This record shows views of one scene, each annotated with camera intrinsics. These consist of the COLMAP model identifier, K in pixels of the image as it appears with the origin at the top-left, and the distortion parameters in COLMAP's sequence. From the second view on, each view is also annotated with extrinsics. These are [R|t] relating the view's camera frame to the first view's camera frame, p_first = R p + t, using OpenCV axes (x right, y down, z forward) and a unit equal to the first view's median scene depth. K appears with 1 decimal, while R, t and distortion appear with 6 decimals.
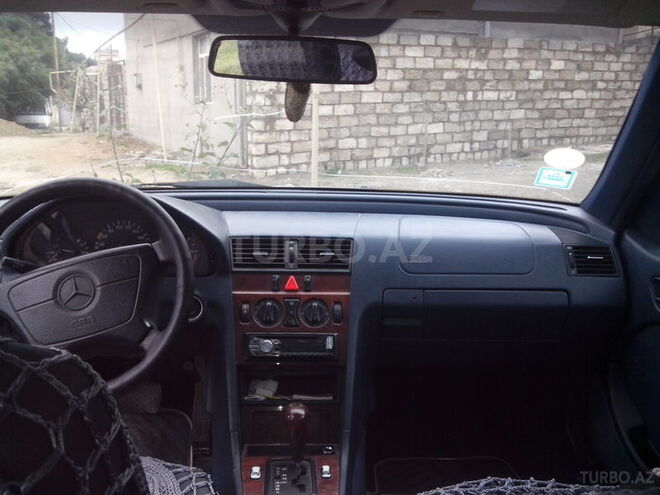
lens RADIAL K [[630.0, 0, 317.4], [0, 630.0, 248.1], [0, 0, 1]] dist [0.071164, -0.159390]
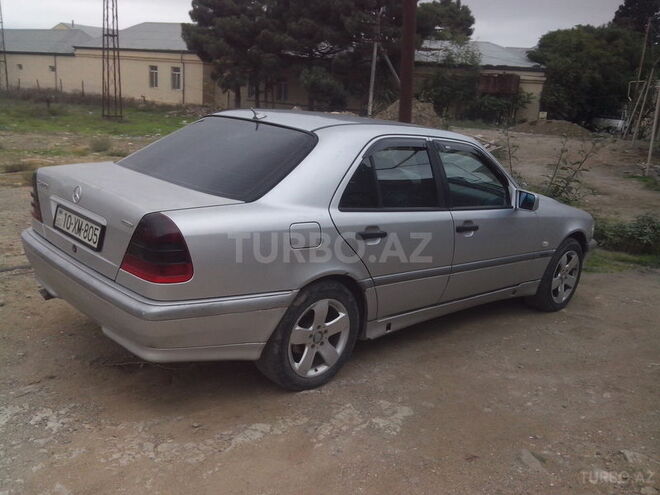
lens RADIAL K [[630.0, 0, 317.4], [0, 630.0, 248.1], [0, 0, 1]] dist [0.071164, -0.159390]
pose [[0.643783, 0.227428, -0.730629, 0.257009], [-0.225993, 0.968730, 0.102414, 0.012959], [0.731075, 0.099185, 0.675050, -0.226555]]
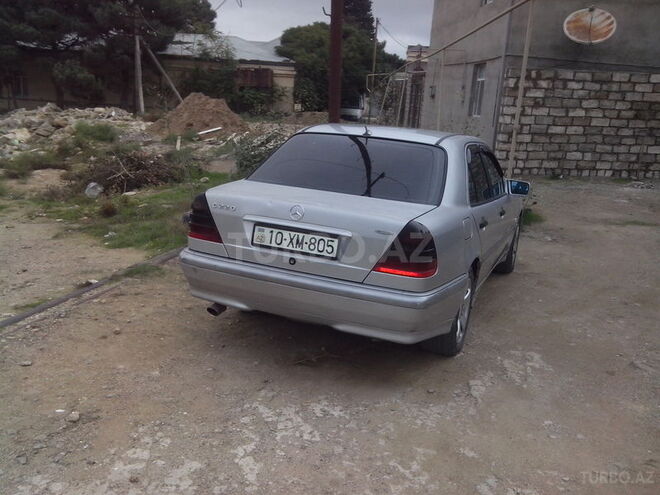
lens RADIAL K [[630.0, 0, 317.4], [0, 630.0, 248.1], [0, 0, 1]] dist [0.071164, -0.159390]
pose [[0.896226, 0.147955, -0.418197, 0.136674], [-0.144199, 0.988709, 0.040768, 0.042119], [0.419507, 0.023766, 0.907441, -0.376289]]
